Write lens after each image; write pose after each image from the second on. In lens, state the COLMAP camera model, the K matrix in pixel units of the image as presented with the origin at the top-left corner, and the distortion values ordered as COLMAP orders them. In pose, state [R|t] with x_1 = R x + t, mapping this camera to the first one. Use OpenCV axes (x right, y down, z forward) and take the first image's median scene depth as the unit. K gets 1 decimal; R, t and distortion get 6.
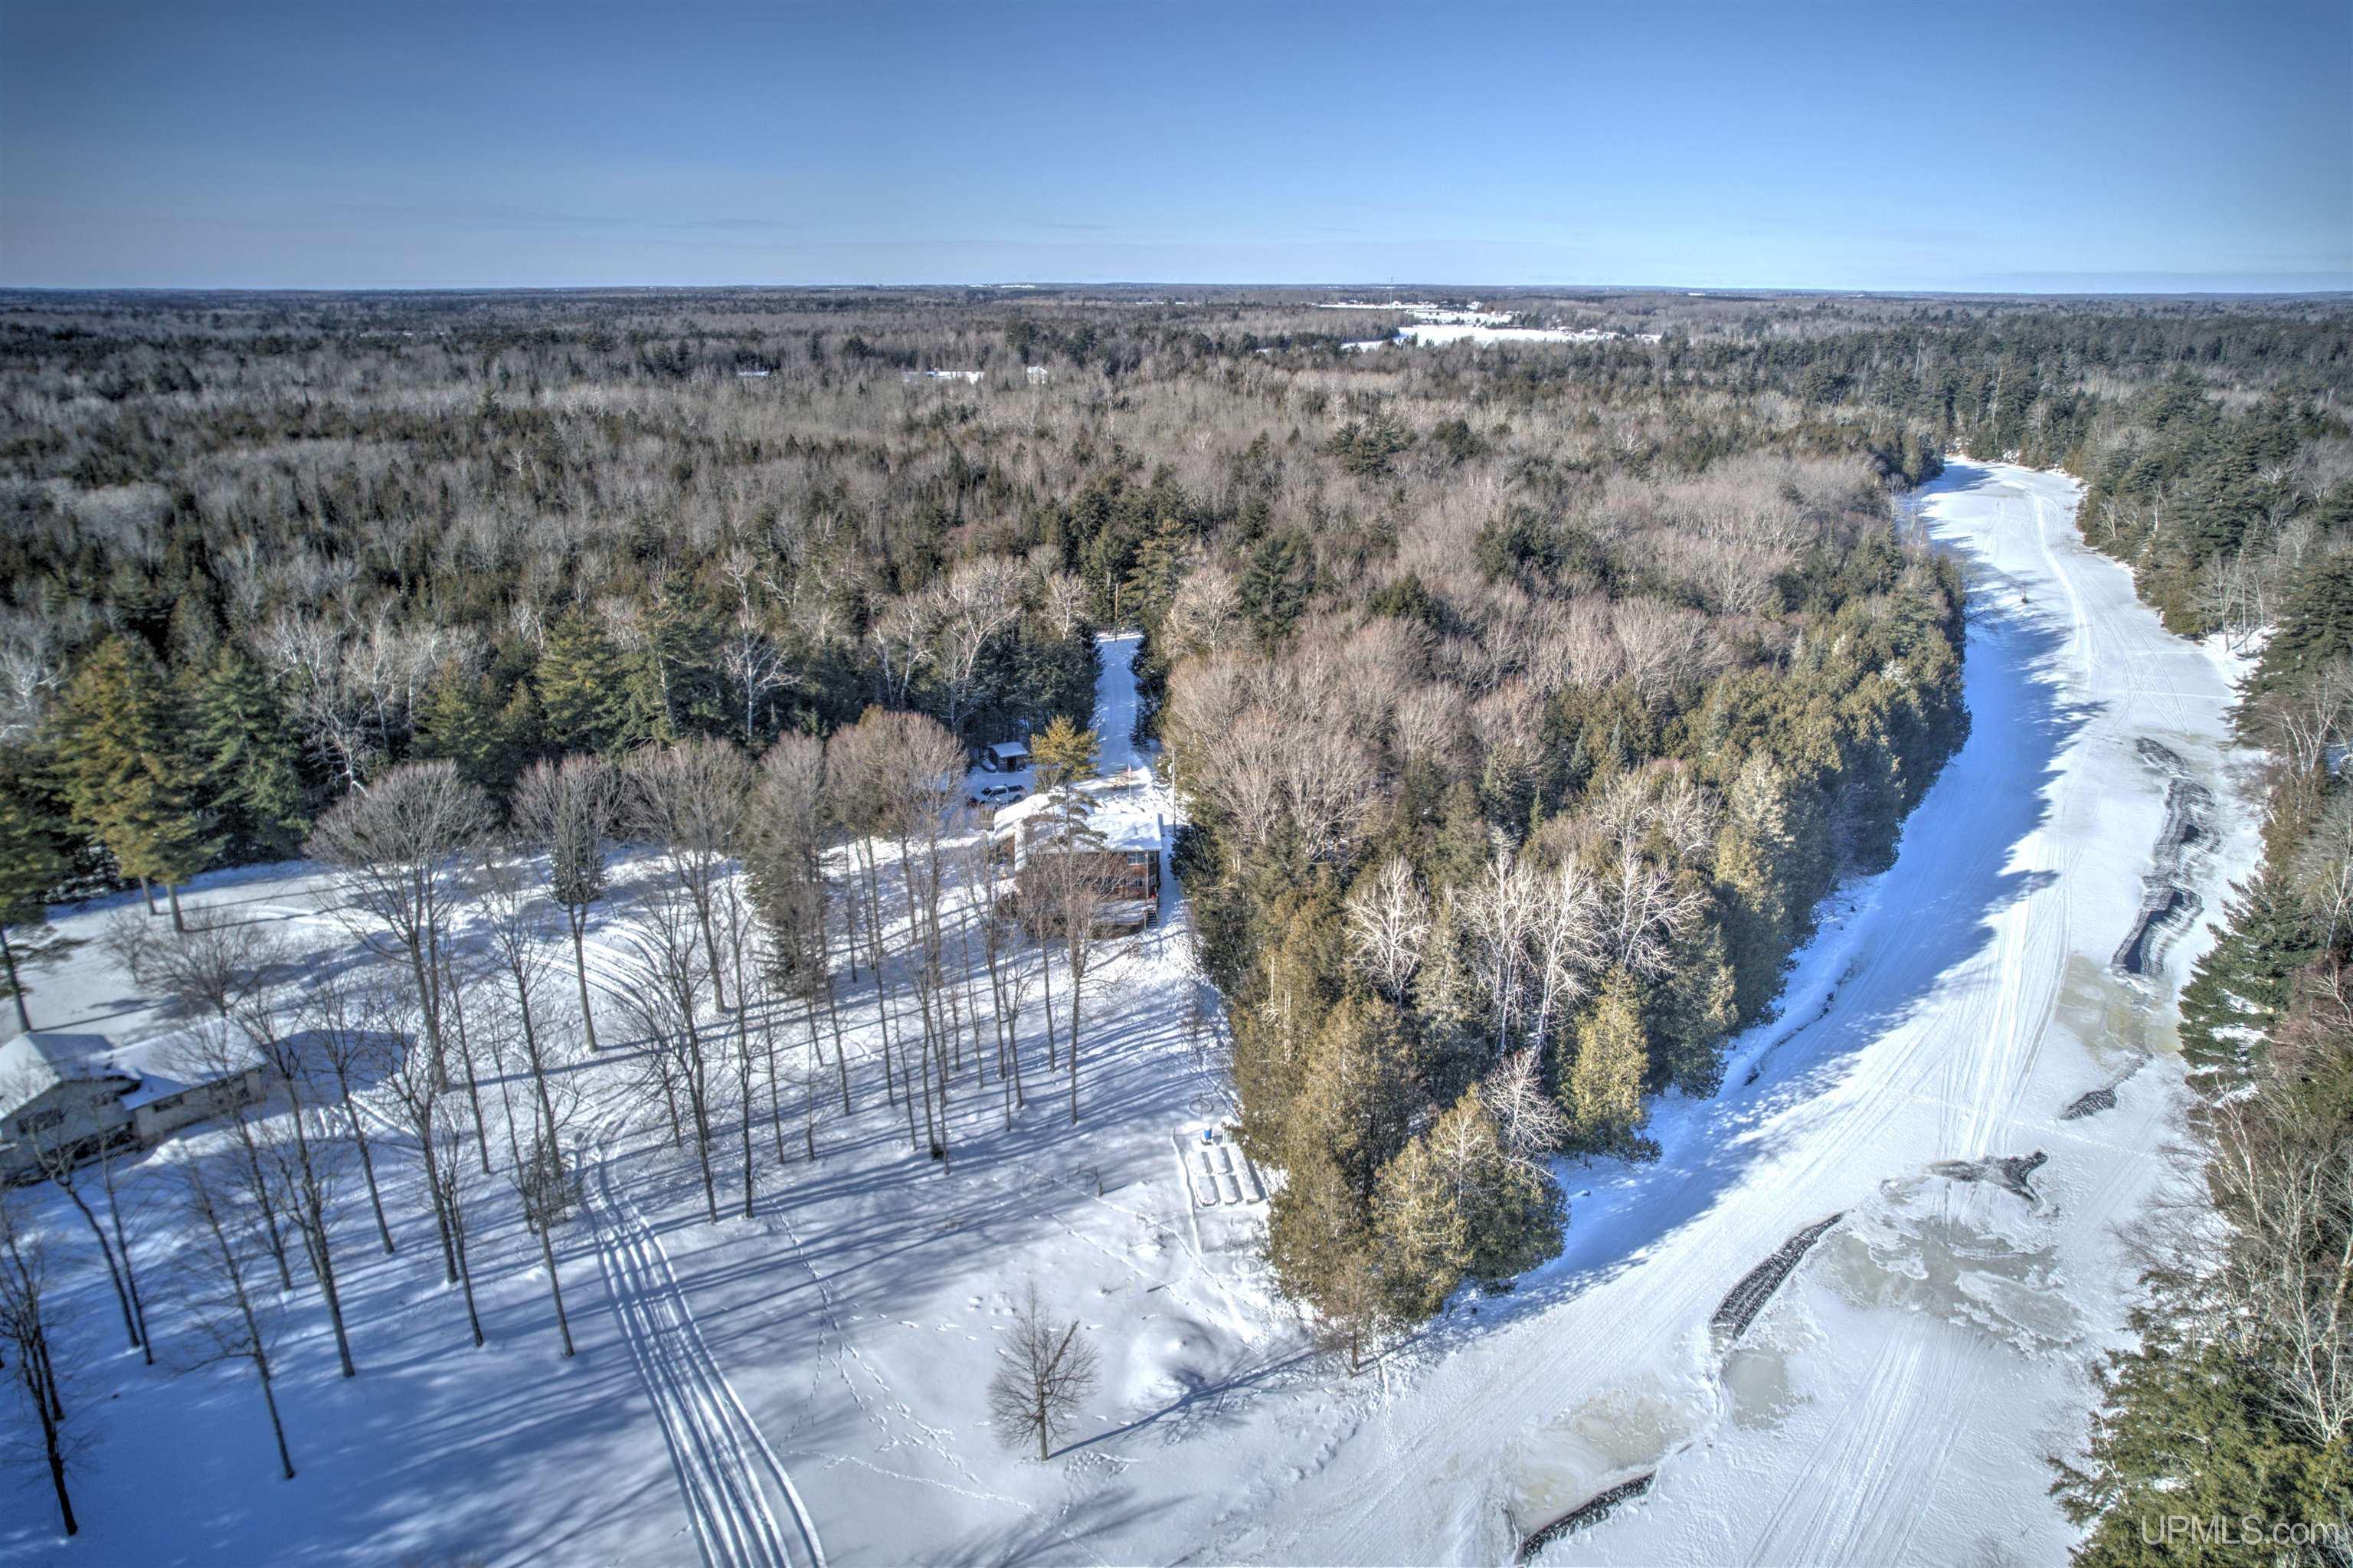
lens RADIAL K [[1520.8, 0, 1176.5], [0, 1520.8, 784.0], [0, 0, 1]] dist [-0.081094, 0.075389]
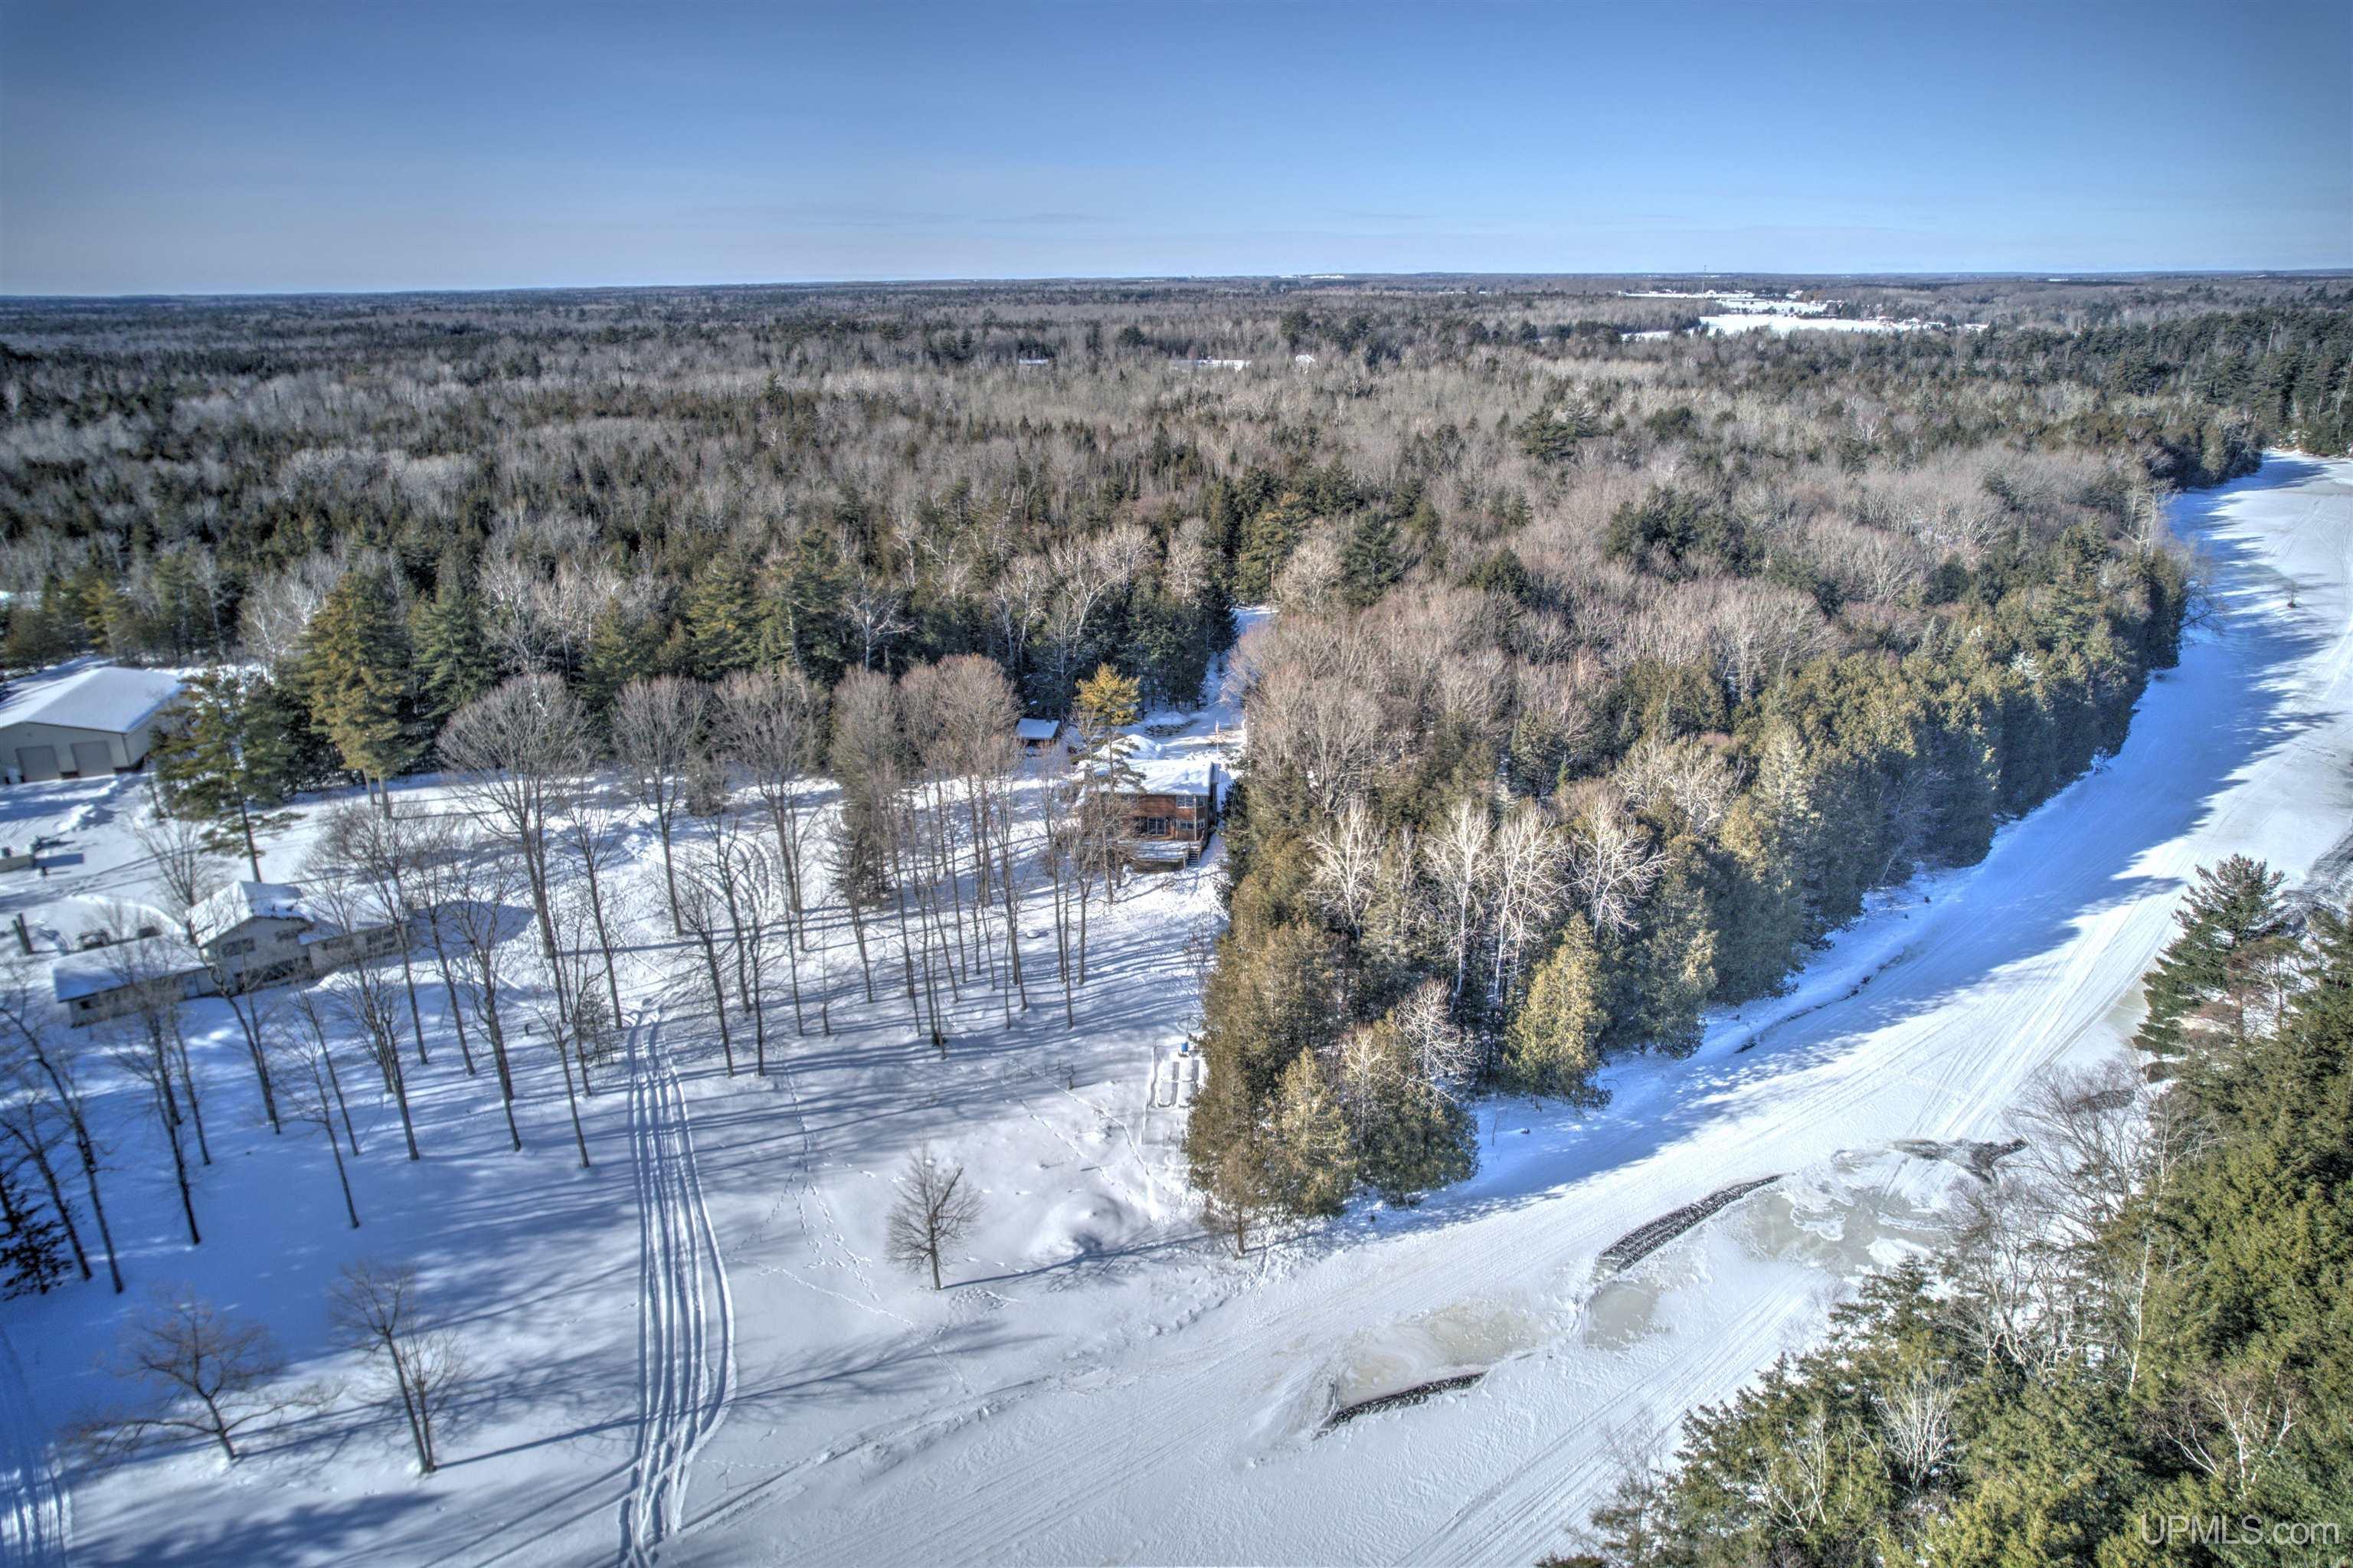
lens RADIAL K [[1520.8, 0, 1176.5], [0, 1520.8, 784.0], [0, 0, 1]] dist [-0.081094, 0.075389]
pose [[0.979993, 0.051705, -0.192198, 0.178701], [-0.050675, 0.998662, 0.010277, 0.026399], [0.192473, -0.000332, 0.981302, -0.057824]]
